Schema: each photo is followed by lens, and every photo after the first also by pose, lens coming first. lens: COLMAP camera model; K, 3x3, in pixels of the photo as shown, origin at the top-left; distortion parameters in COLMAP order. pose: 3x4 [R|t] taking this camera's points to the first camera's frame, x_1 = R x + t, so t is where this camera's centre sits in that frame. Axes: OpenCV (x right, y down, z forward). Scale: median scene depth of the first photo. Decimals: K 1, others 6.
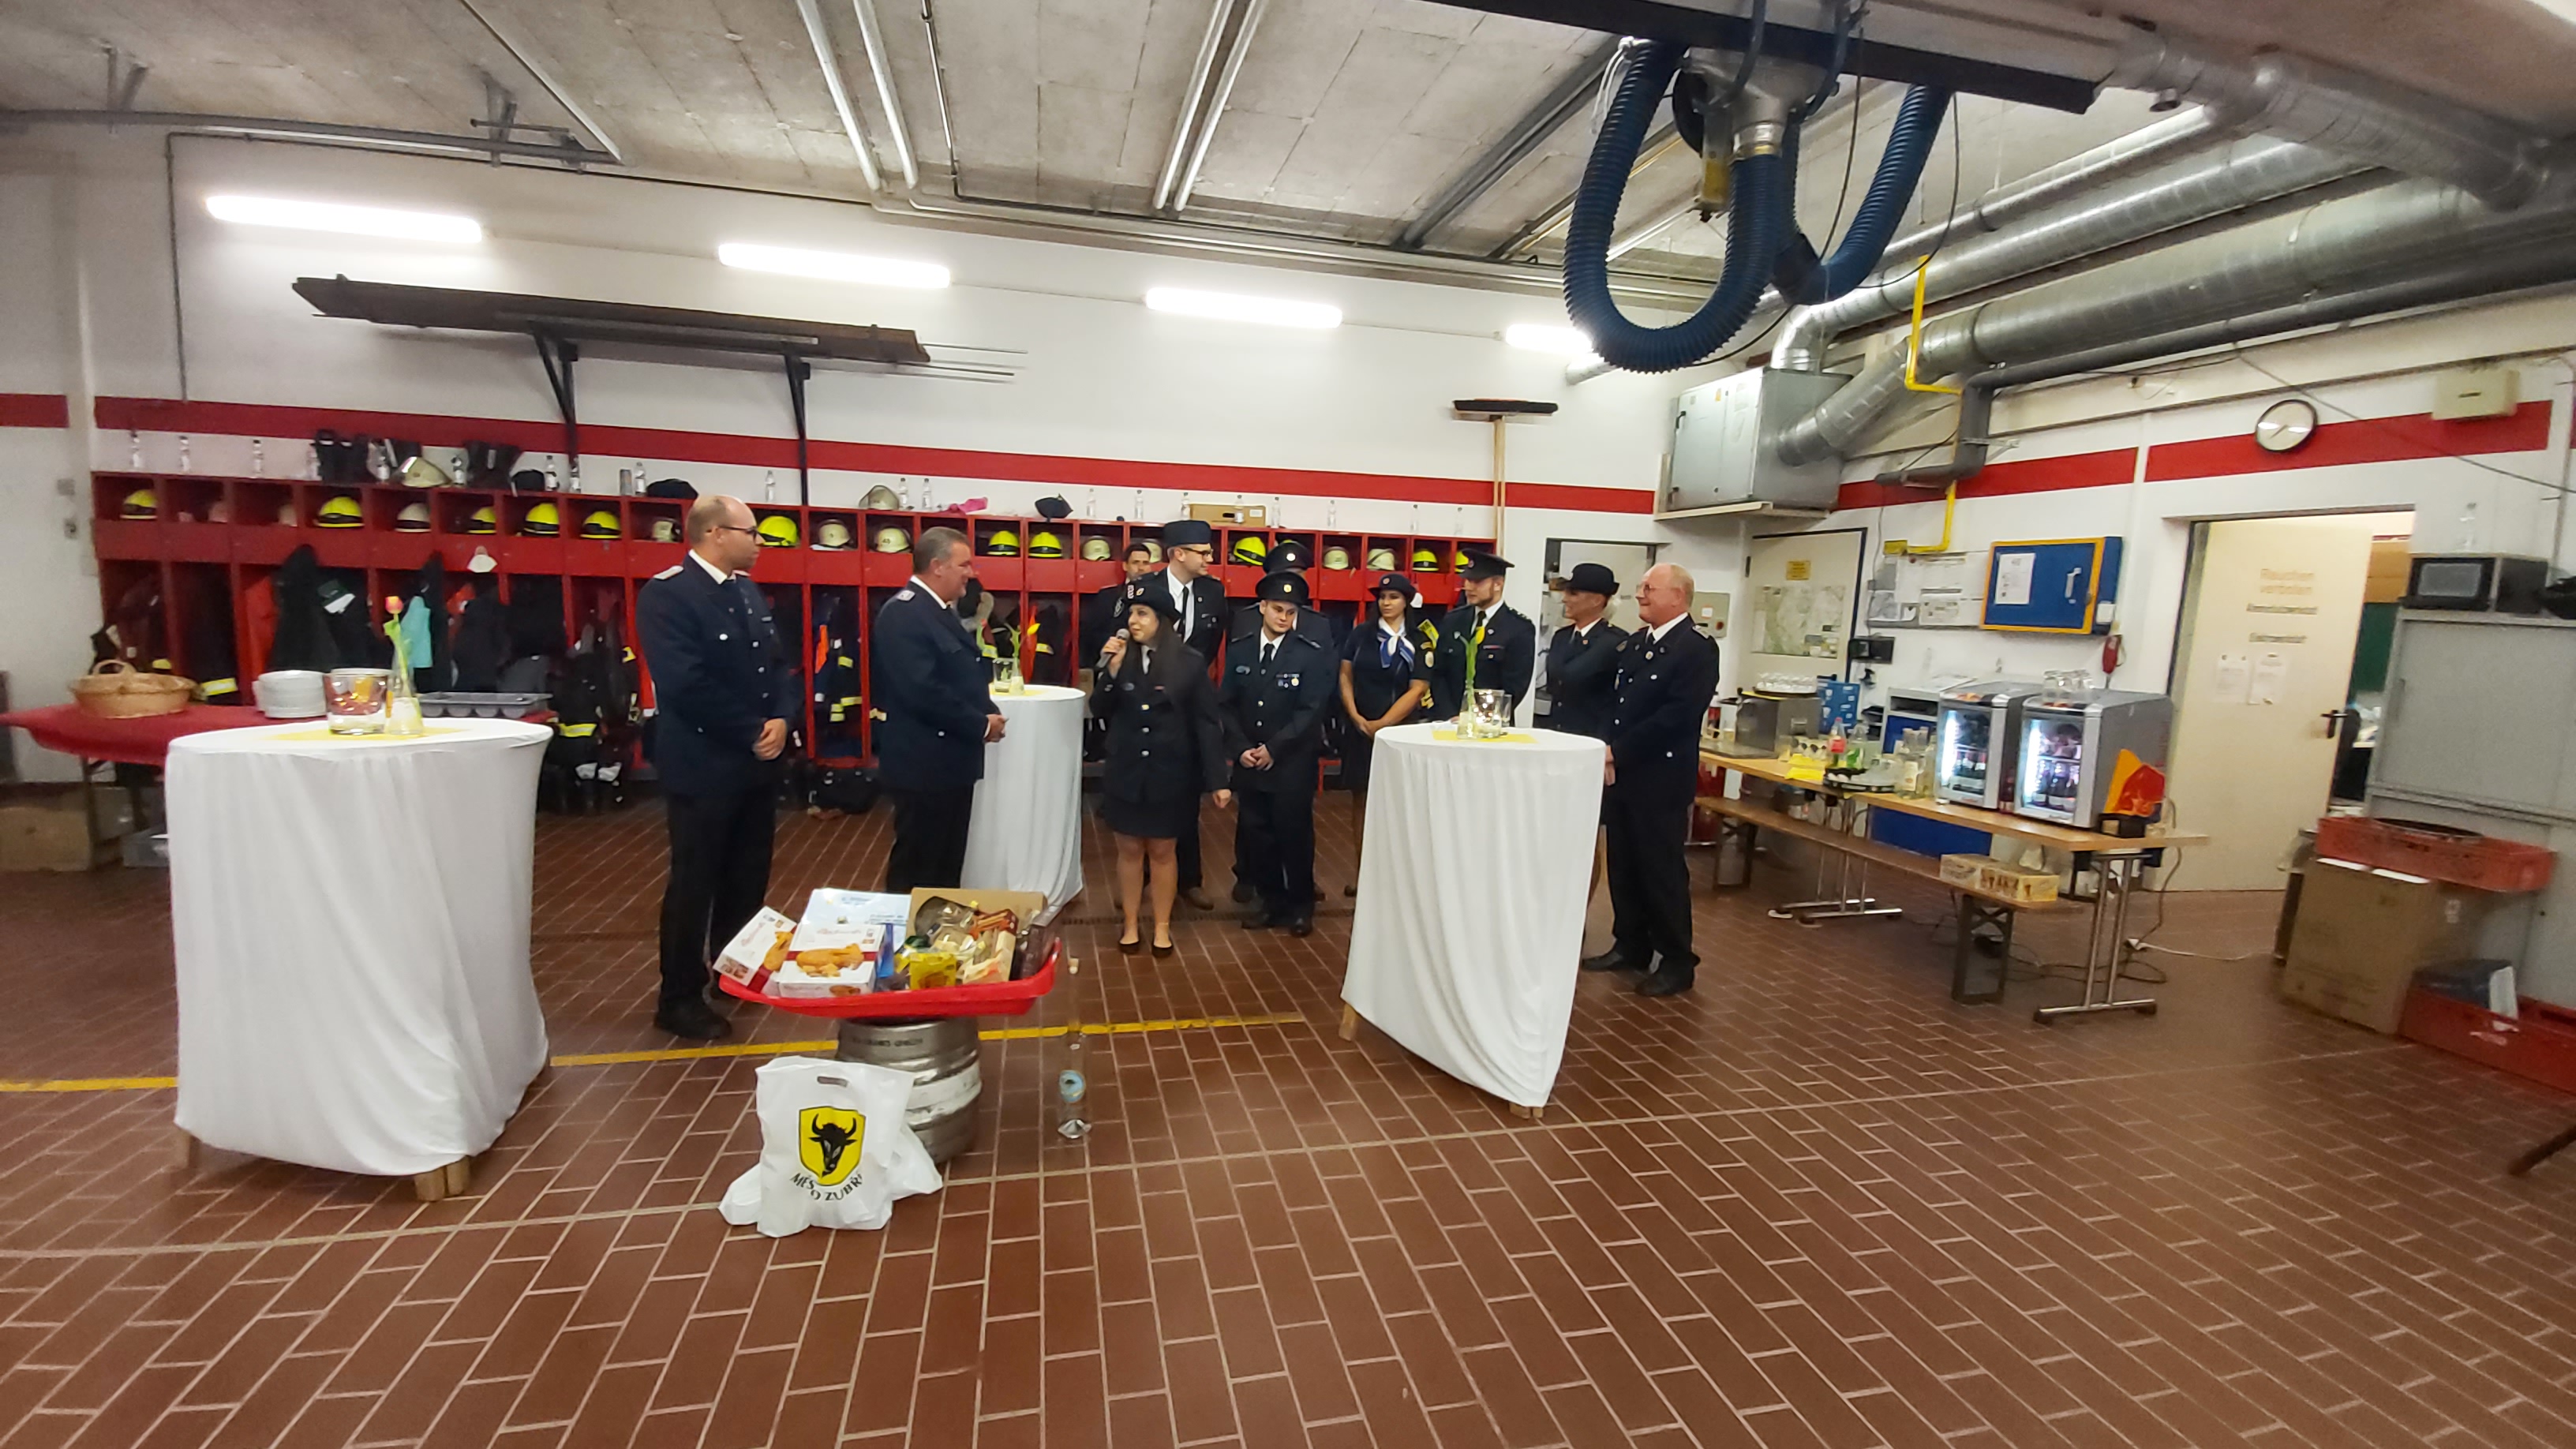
lens RADIAL K [[996.9, 0, 1277.5], [0, 996.9, 729.2], [0, 0, 1]] dist [0.033345, -0.022044]
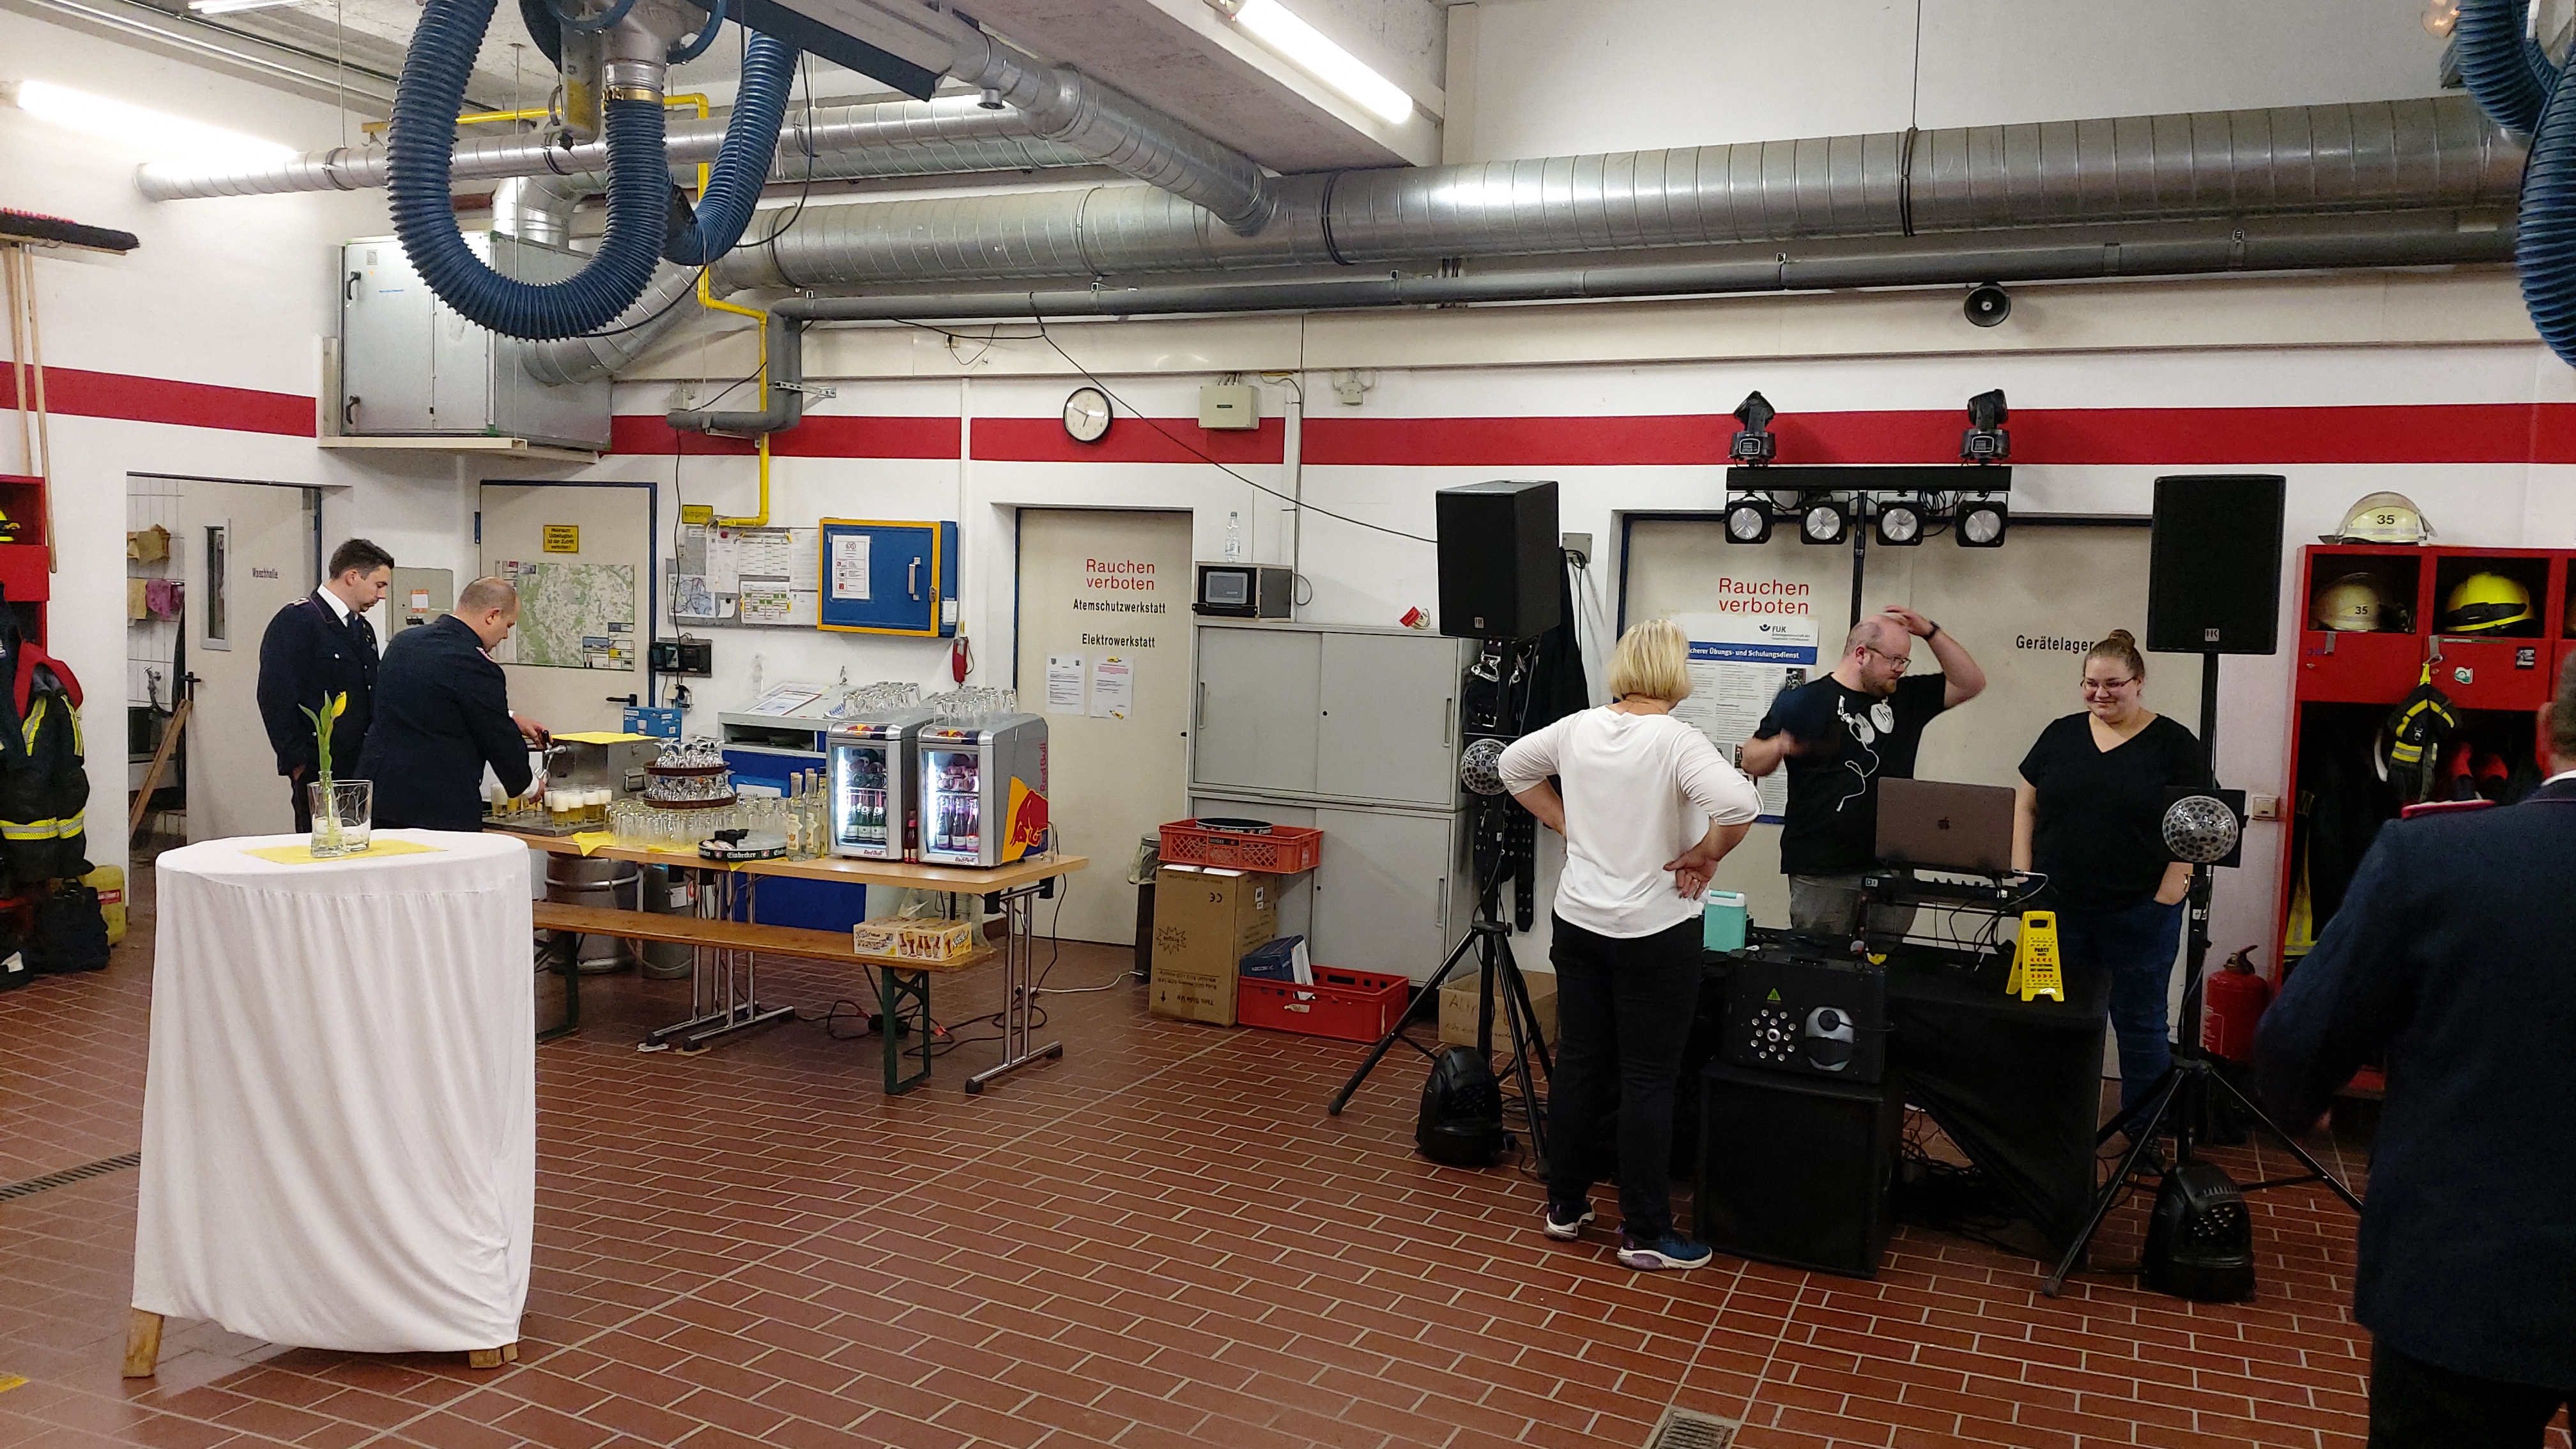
lens RADIAL K [[1864.4, 0, 1288.0], [0, 1864.4, 724.5], [0, 0, 1]] dist [-0.001895, -0.060909]
pose [[0.609179, -0.074137, 0.789560, -0.269949], [0.093638, 0.995380, 0.021218, -0.030898], [-0.787485, 0.061007, 0.613306, -0.189788]]
